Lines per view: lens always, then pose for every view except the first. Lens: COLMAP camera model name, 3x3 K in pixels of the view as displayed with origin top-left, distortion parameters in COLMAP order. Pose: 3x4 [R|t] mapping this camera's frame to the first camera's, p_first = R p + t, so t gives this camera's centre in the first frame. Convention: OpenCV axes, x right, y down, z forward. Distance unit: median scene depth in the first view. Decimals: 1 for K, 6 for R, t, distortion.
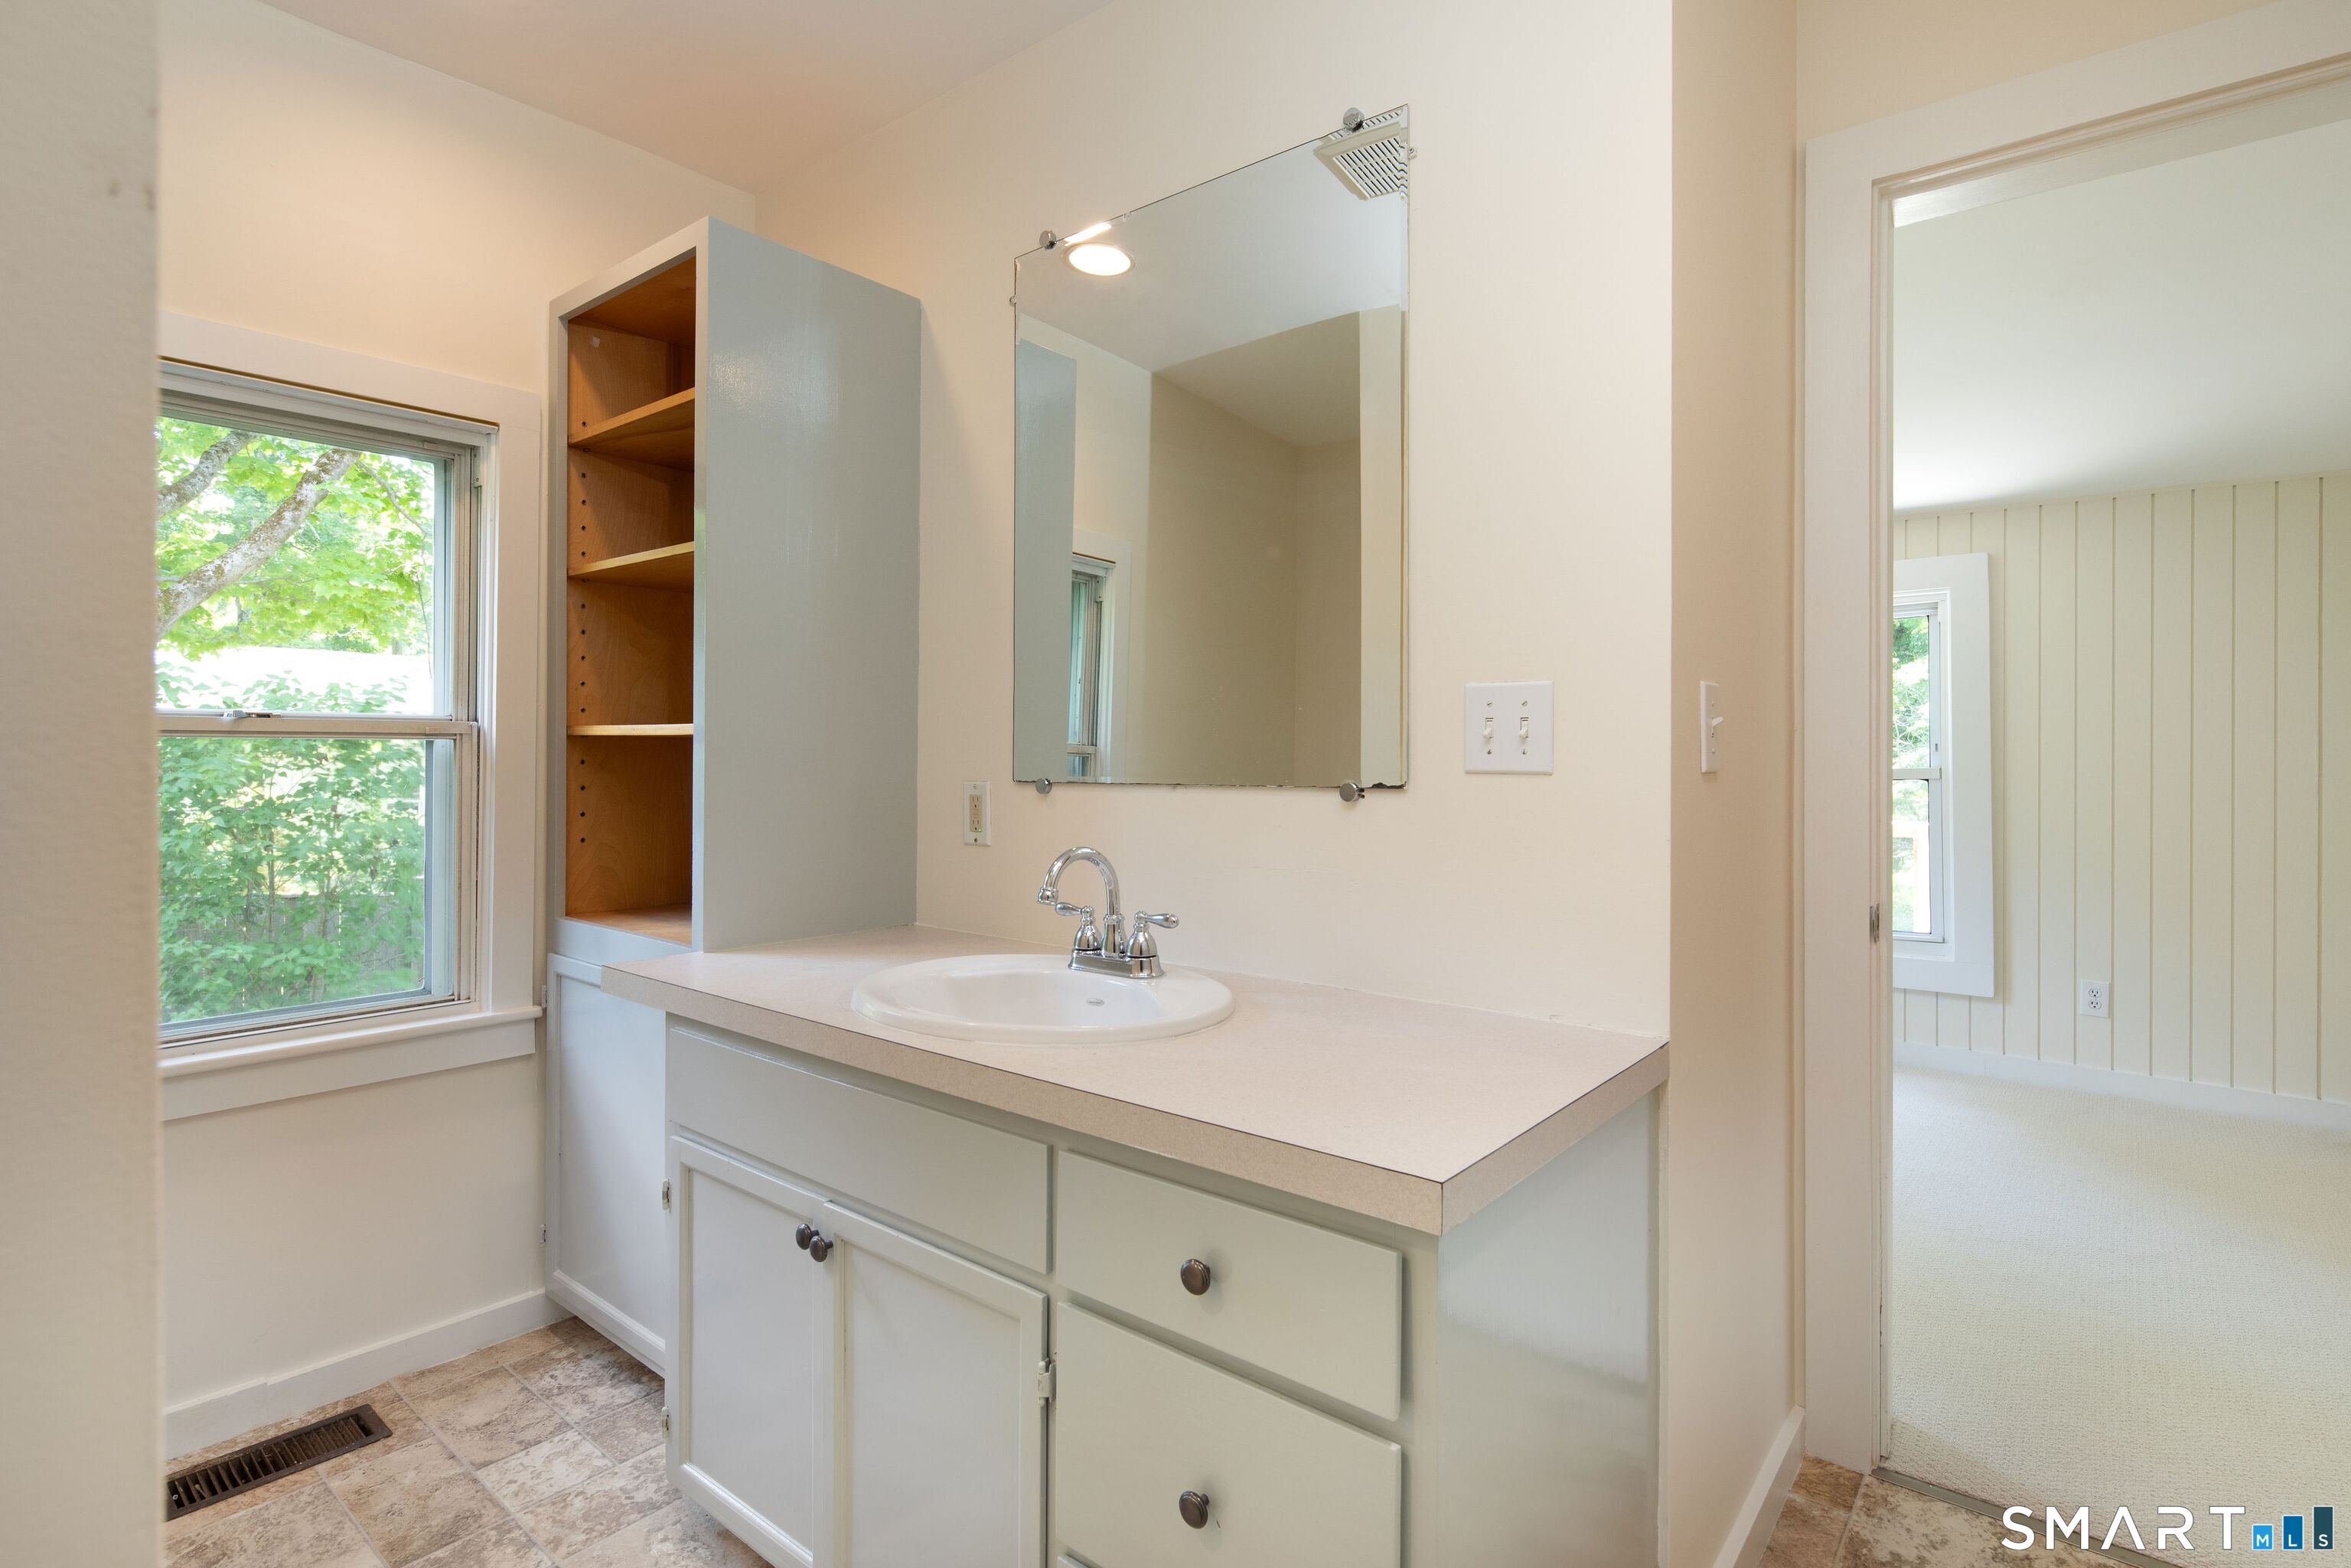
lens RADIAL K [[1145.7, 0, 1185.4], [0, 1145.7, 772.1], [0, 0, 1]] dist [-0.002813, -0.000988]
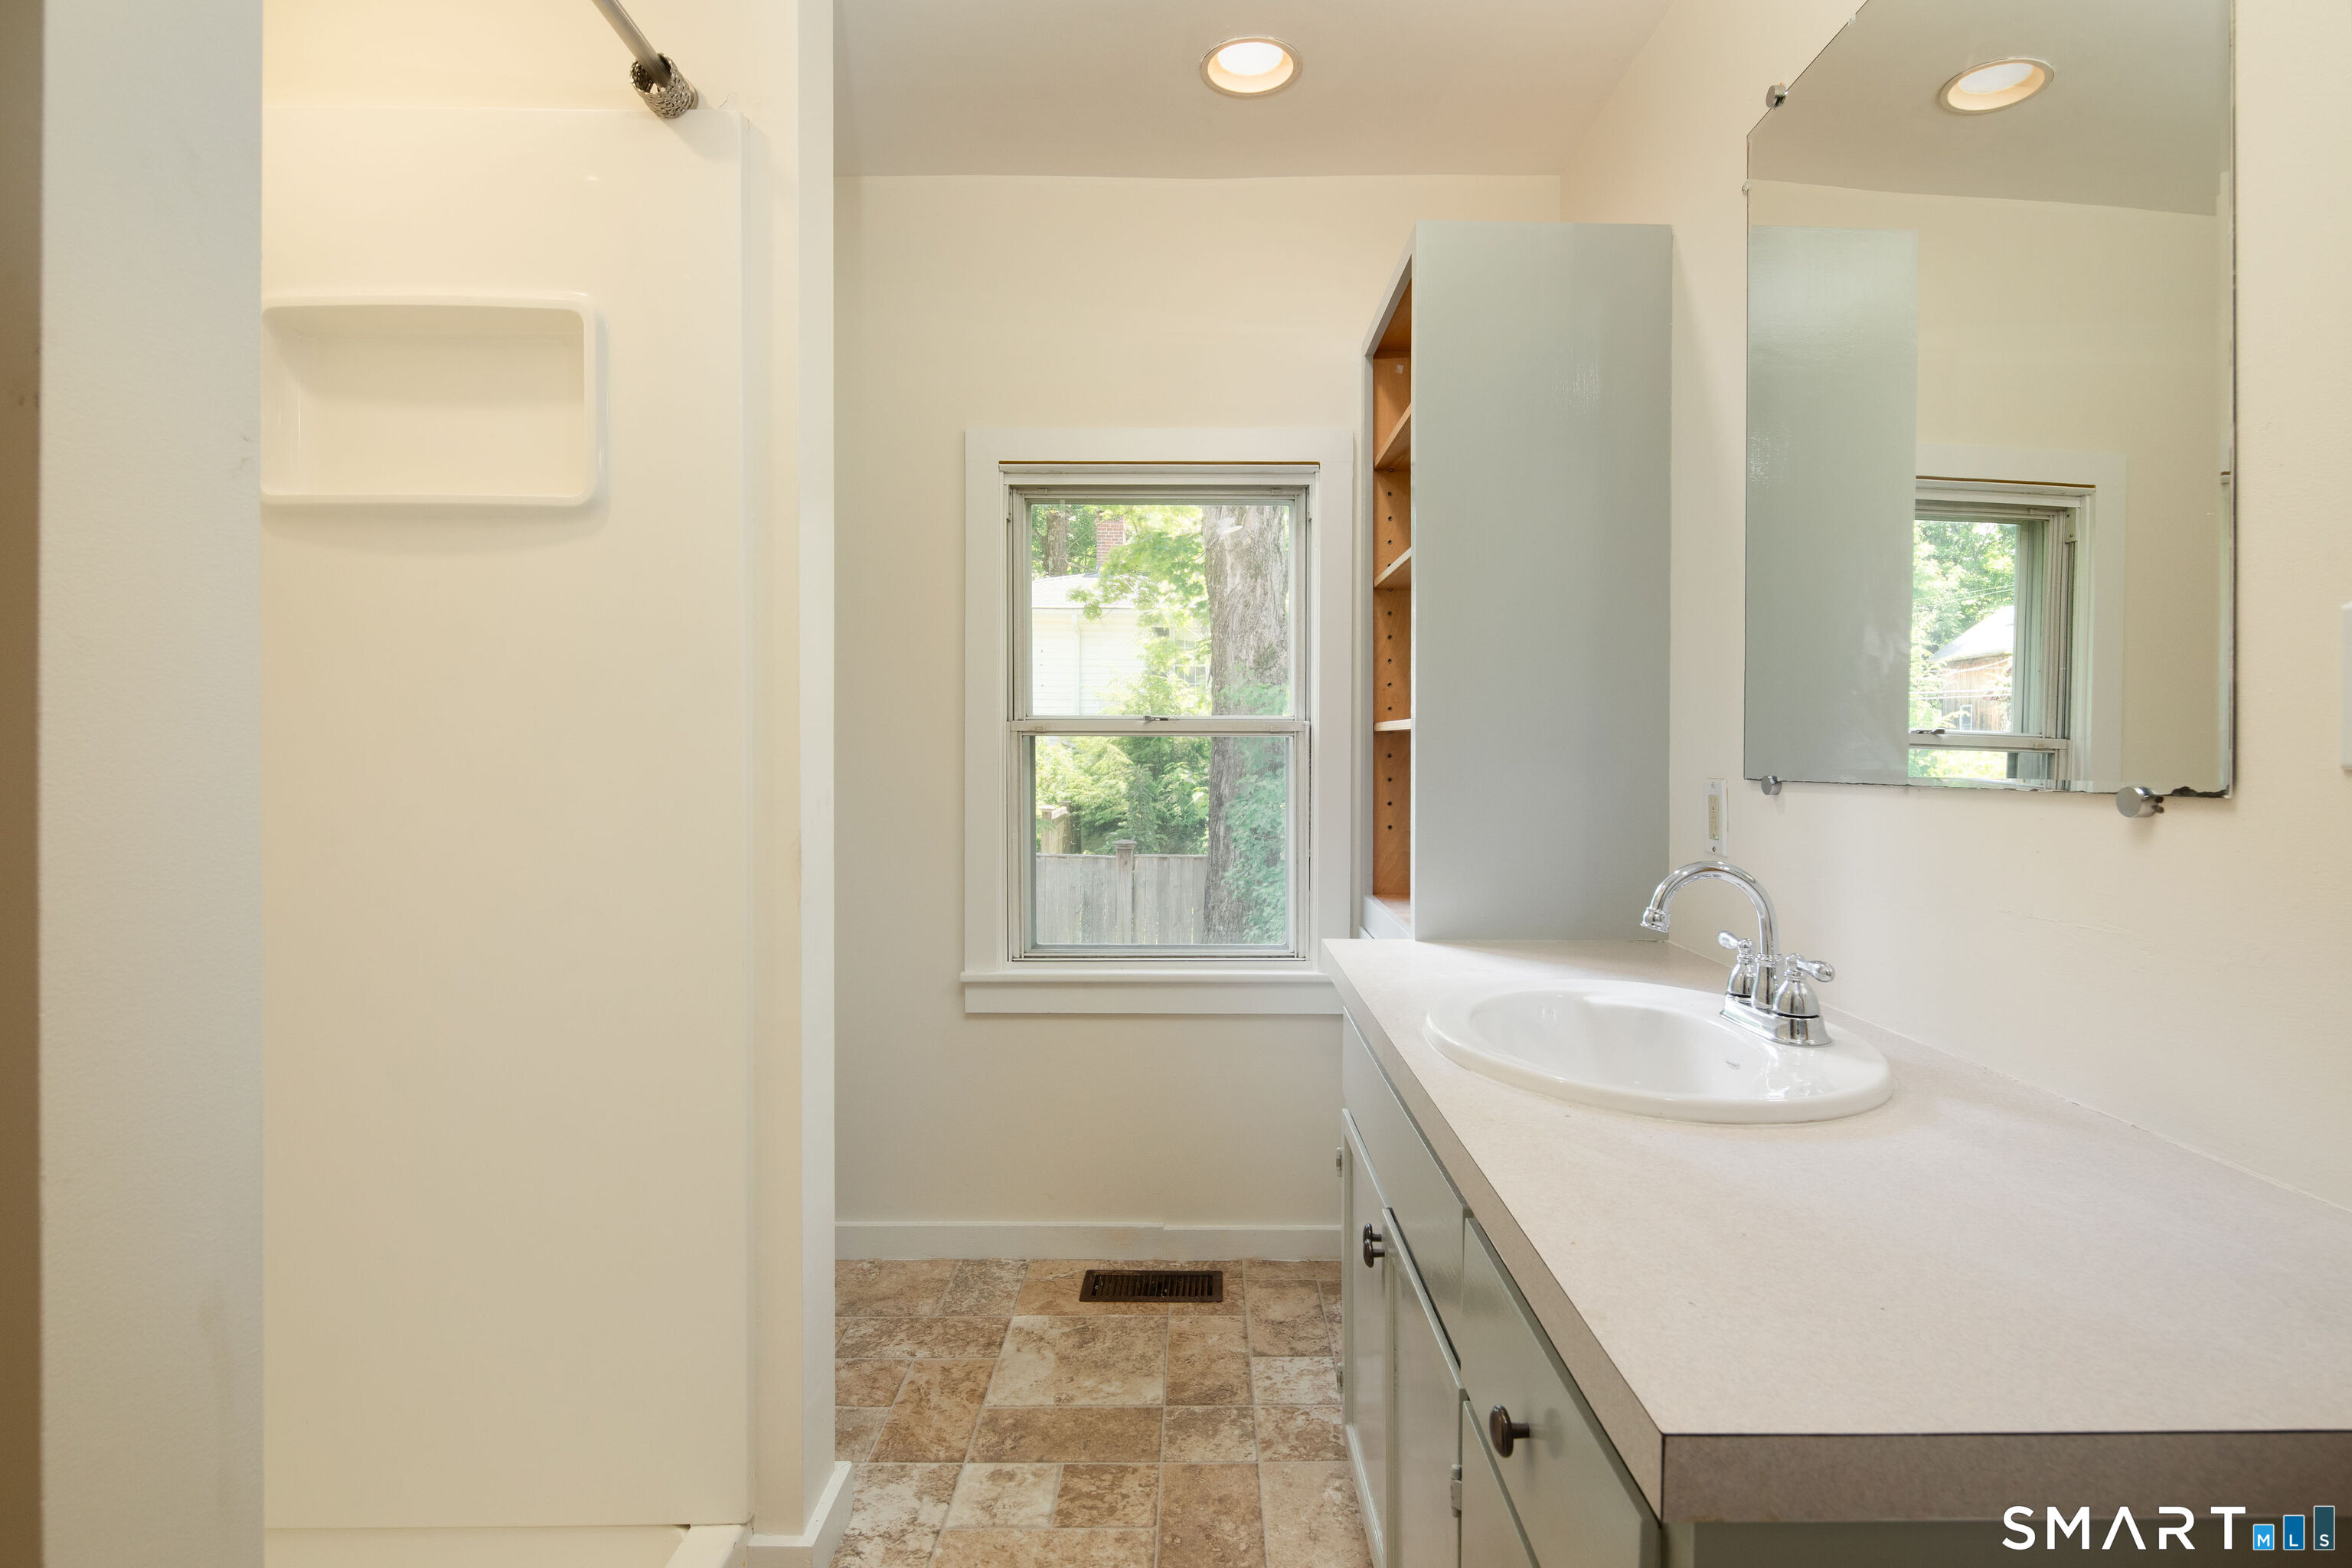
lens RADIAL K [[1146.2, 0, 1213.4], [0, 1146.2, 765.8], [0, 0, 1]] dist [-0.002813, -0.000988]
pose [[0.642034, 0.007545, -0.766639, 0.248196], [-0.012605, 0.999920, -0.000715, 0.004286], [0.766573, 0.010123, 0.642078, 0.201288]]
